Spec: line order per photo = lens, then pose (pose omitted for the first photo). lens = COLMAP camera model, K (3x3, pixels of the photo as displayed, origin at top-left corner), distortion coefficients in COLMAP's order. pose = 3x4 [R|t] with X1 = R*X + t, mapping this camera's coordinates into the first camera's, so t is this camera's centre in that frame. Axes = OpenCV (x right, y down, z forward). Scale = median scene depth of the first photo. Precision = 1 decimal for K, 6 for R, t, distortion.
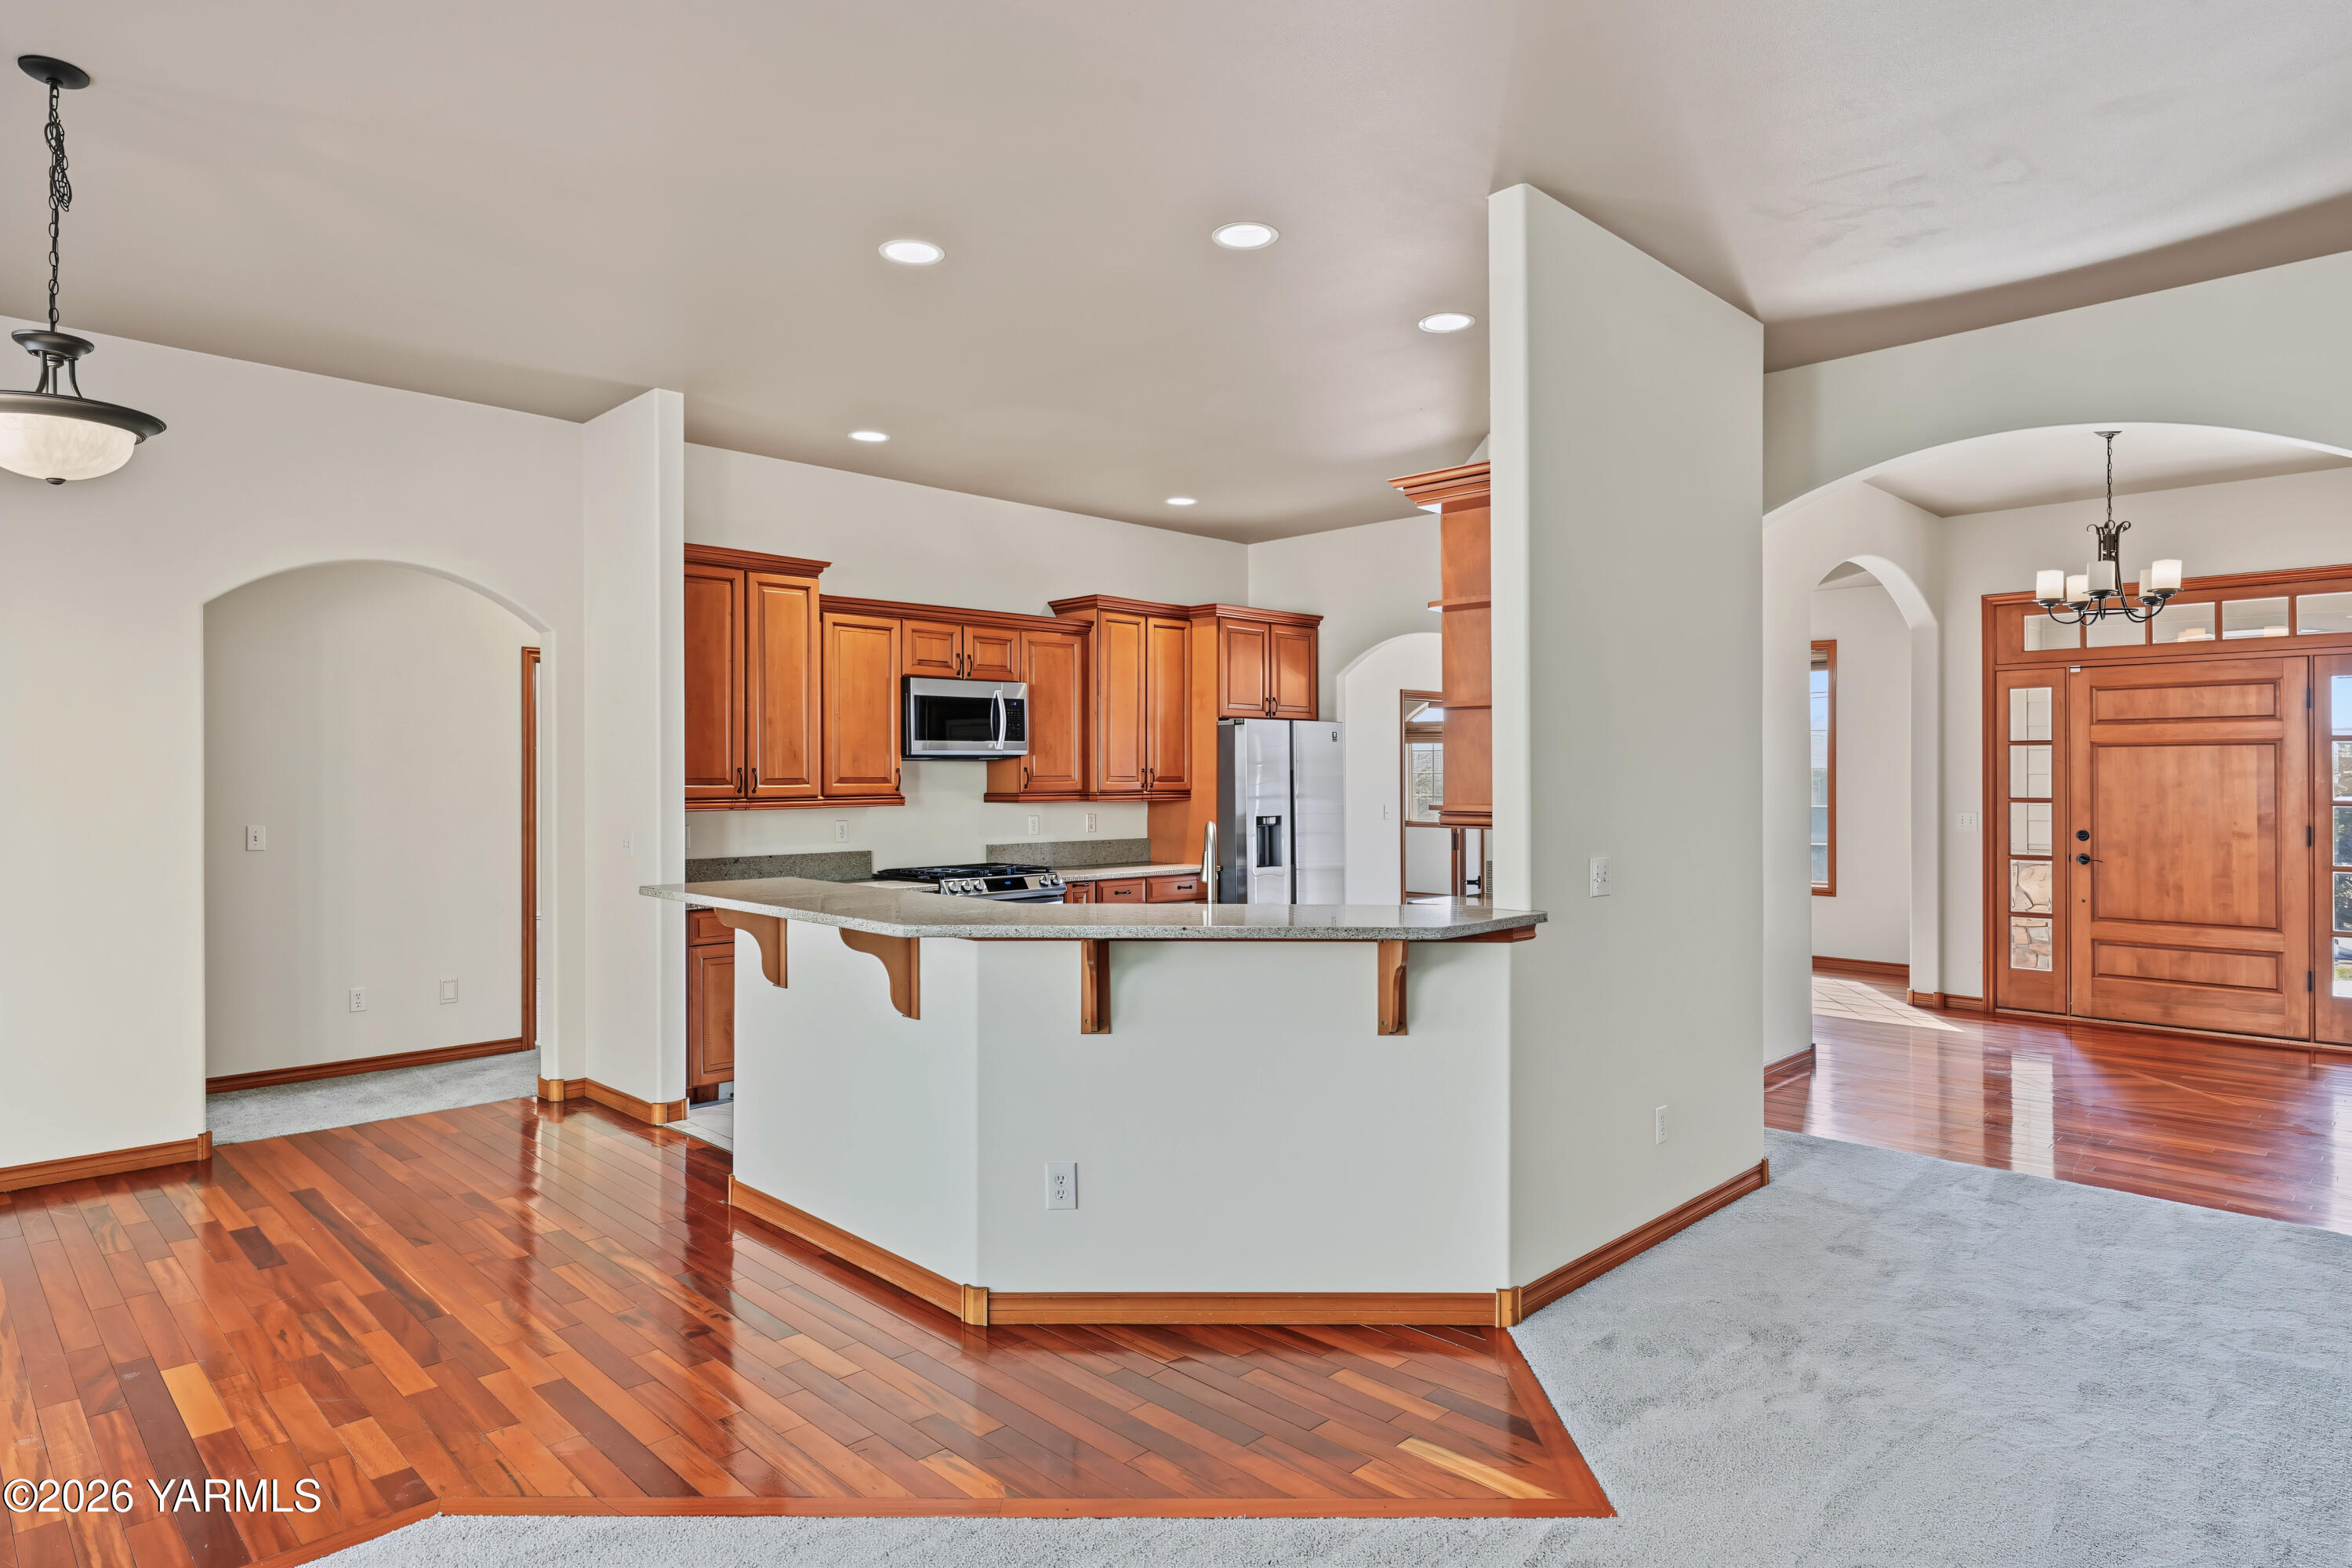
lens RADIAL K [[1323.8, 0, 1177.4], [0, 1323.8, 755.2], [0, 0, 1]] dist [-0.001055, -0.000754]
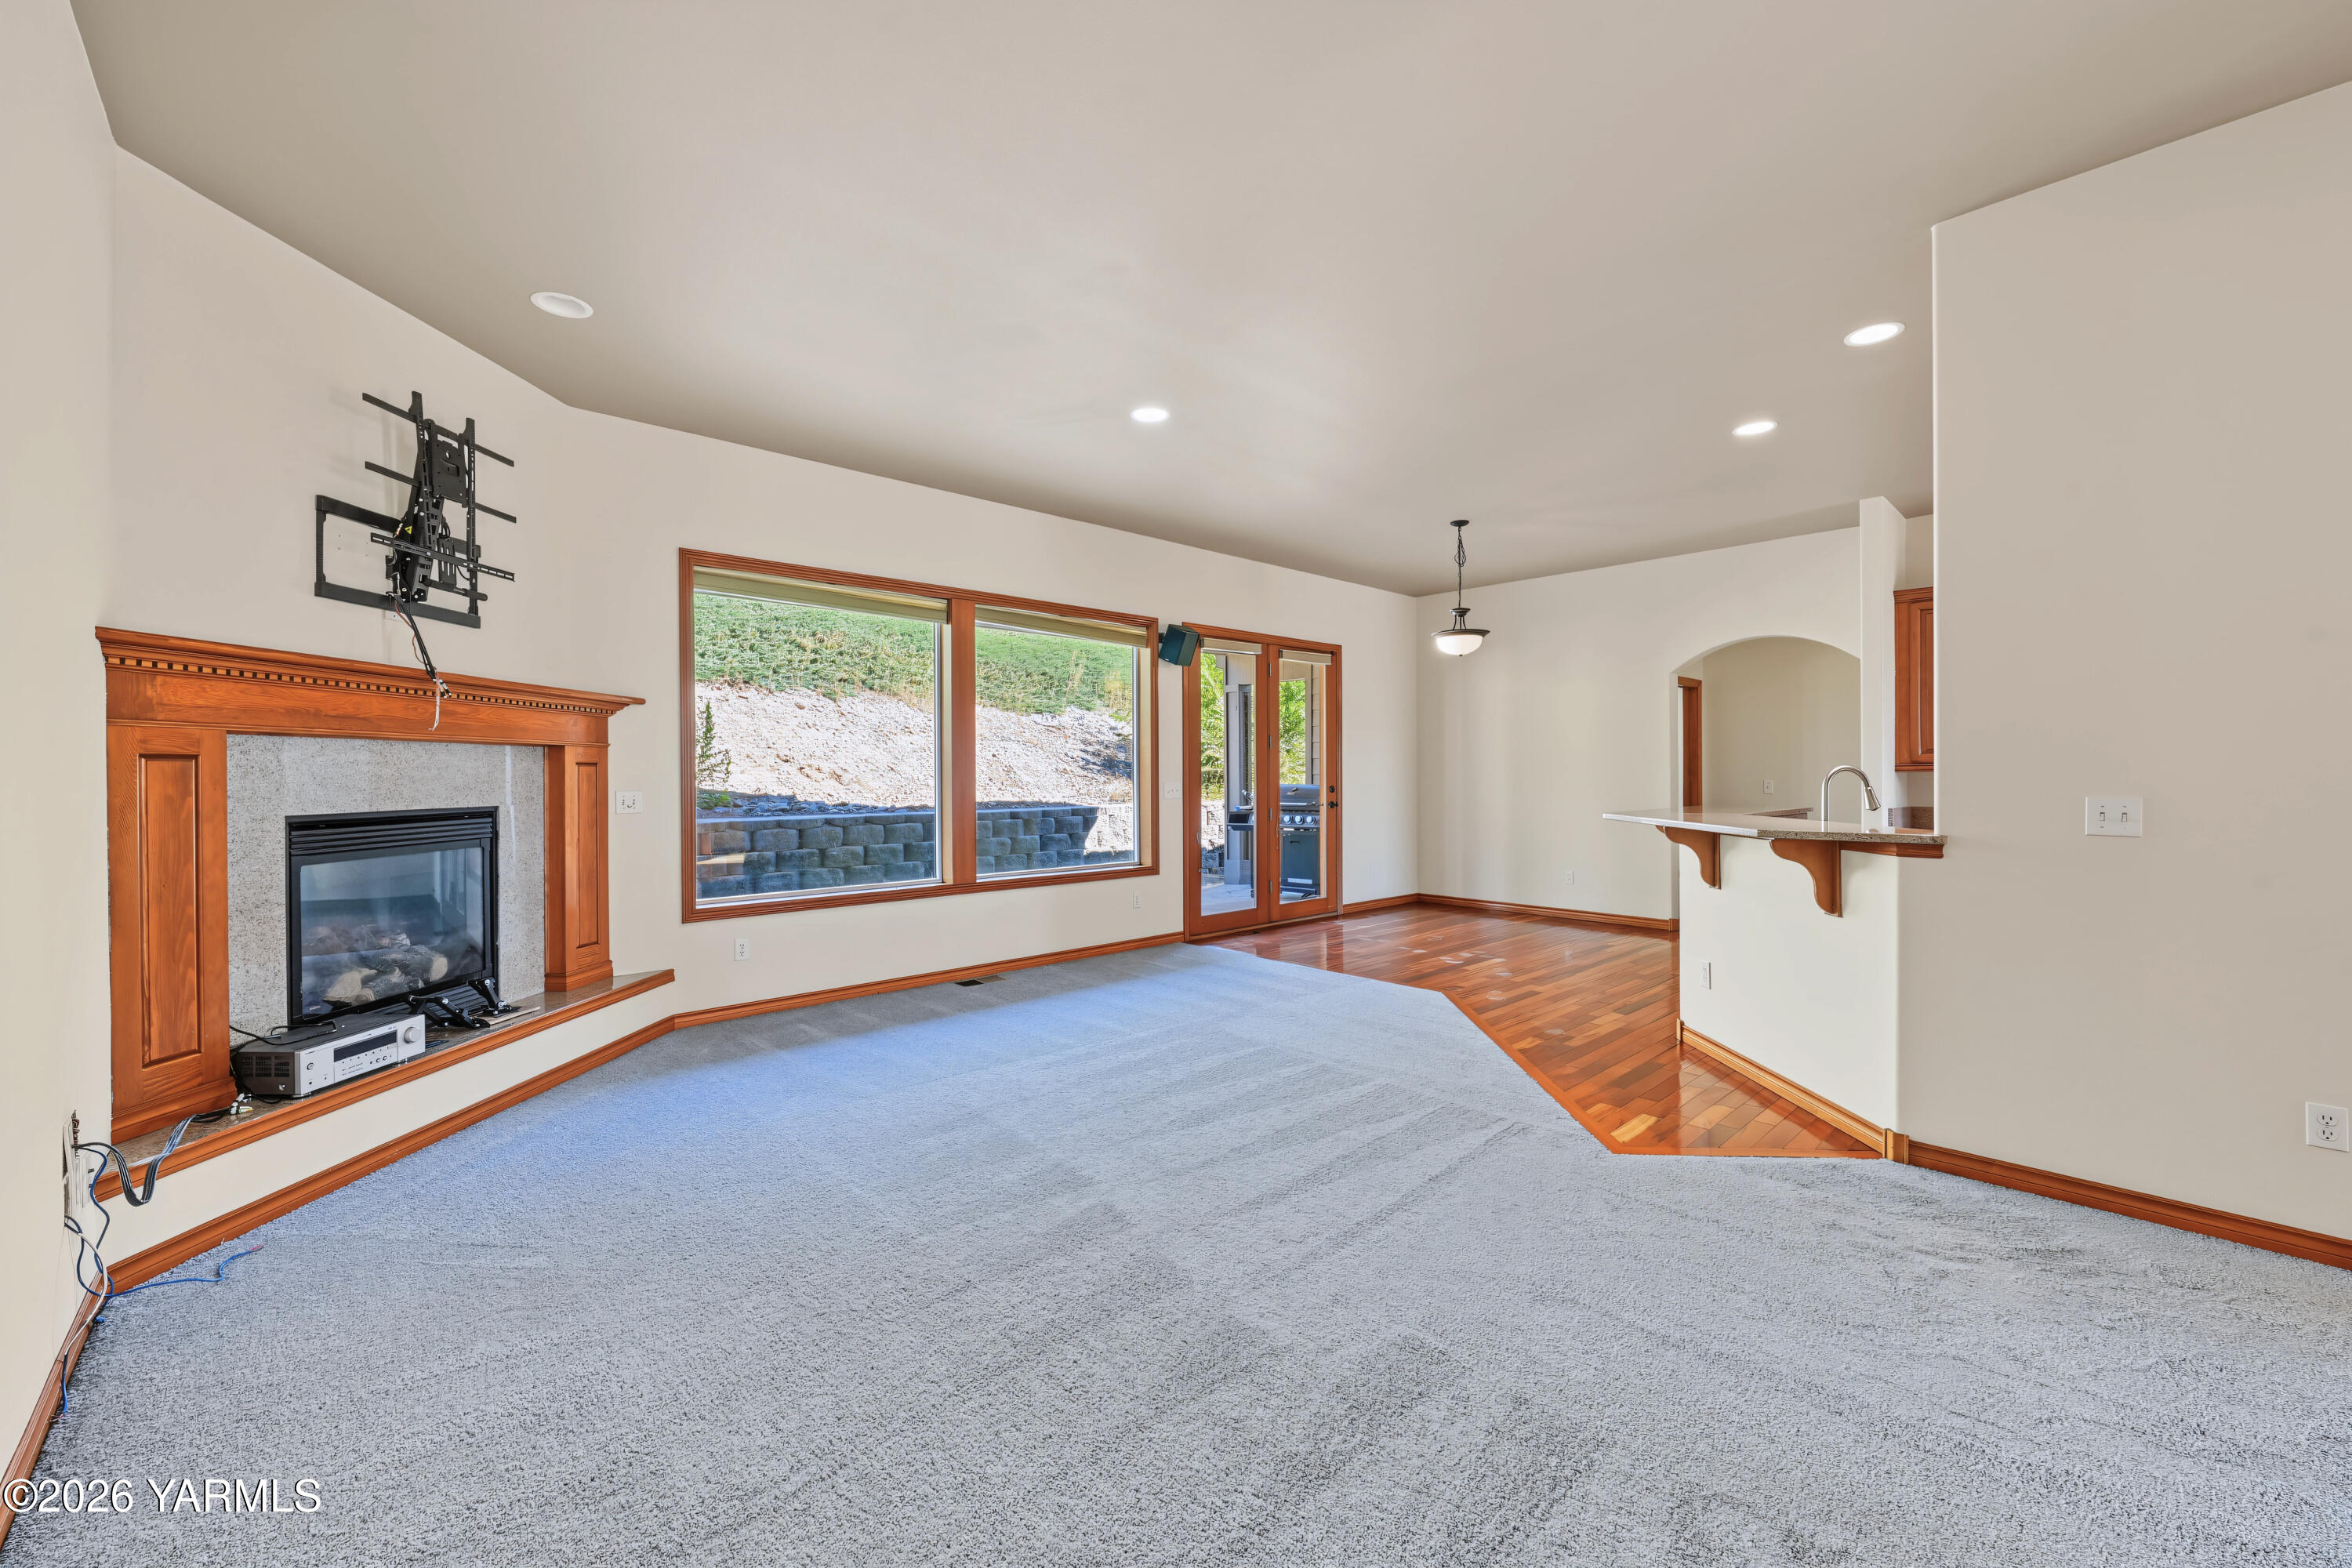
lens RADIAL K [[926.9, 0, 1176.0], [0, 926.9, 784.0], [0, 0, 1]] dist [0.000042, 0.000008]
pose [[-0.032169, 0.008431, -0.999447, 0.572844], [0.018235, 0.999803, 0.007847, 0.025310], [0.999316, -0.017973, -0.032317, 0.172656]]
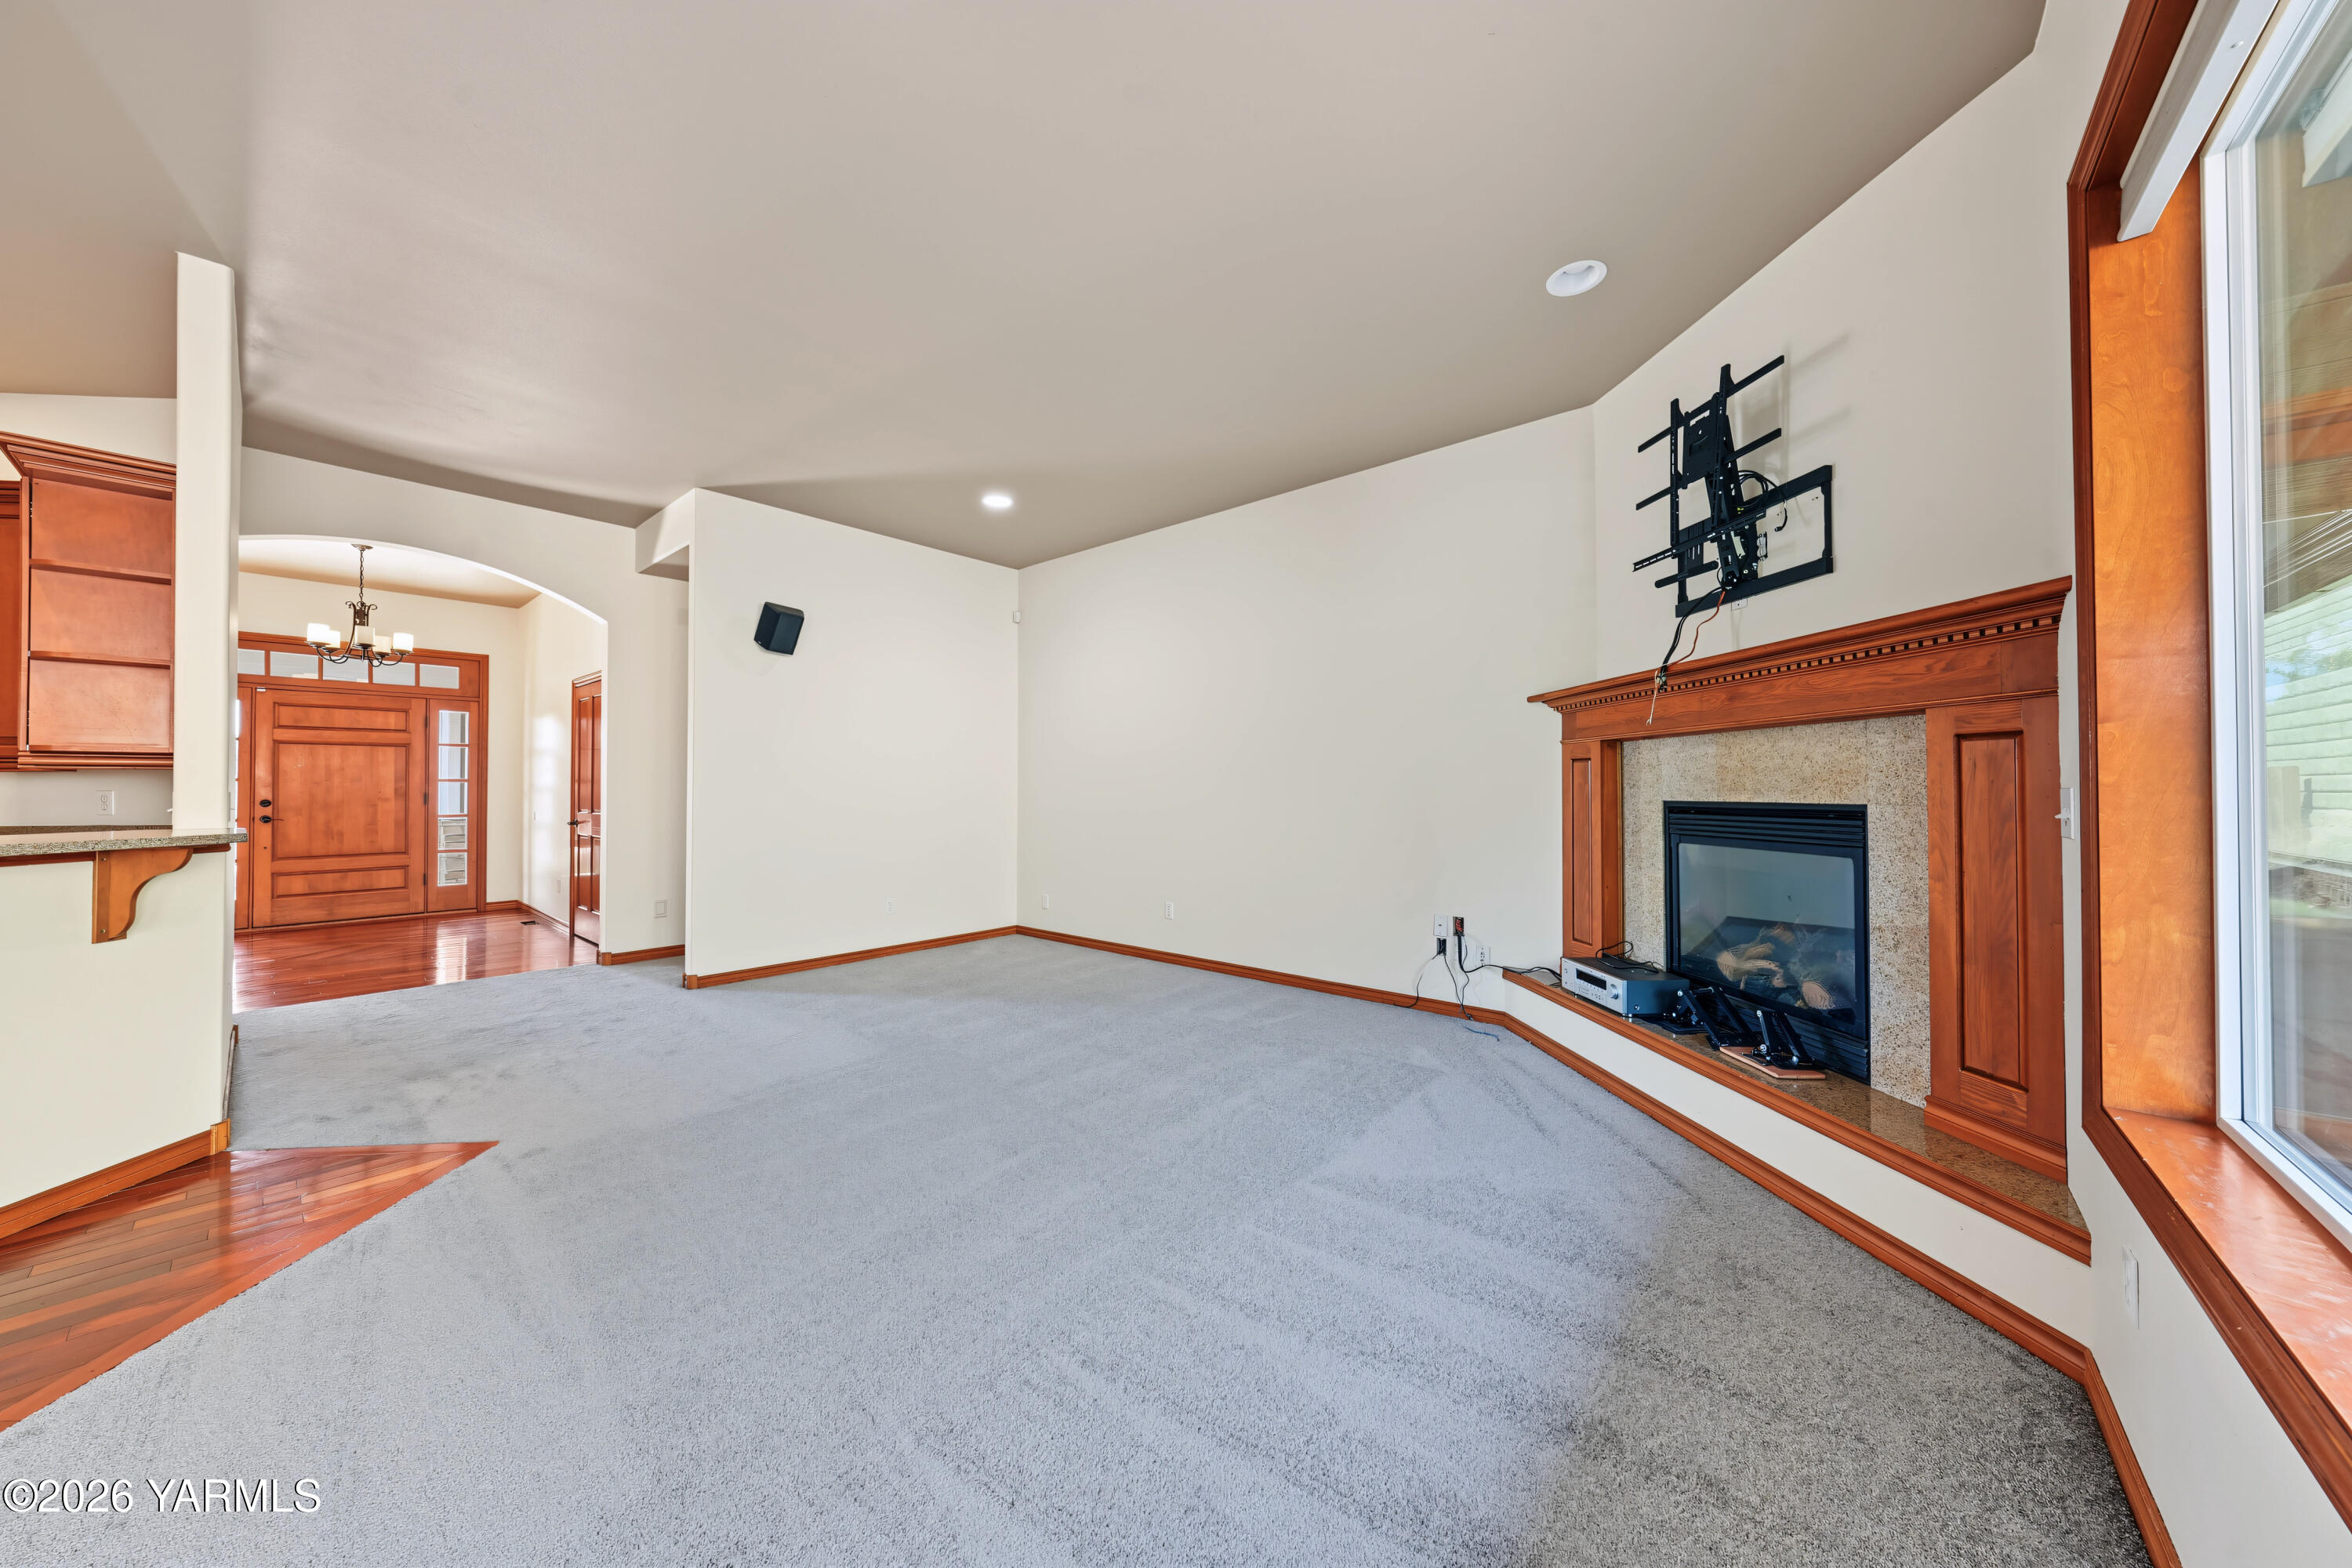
lens RADIAL K [[797.9, 0, 1170.3], [0, 797.9, 774.4], [0, 0, 1]] dist [0.000773, 0.000151]
pose [[-0.071148, 0.016710, 0.997326, -0.291048], [-0.013897, 0.999746, -0.017742, 0.032773], [-0.997369, -0.015122, -0.070897, 0.069046]]
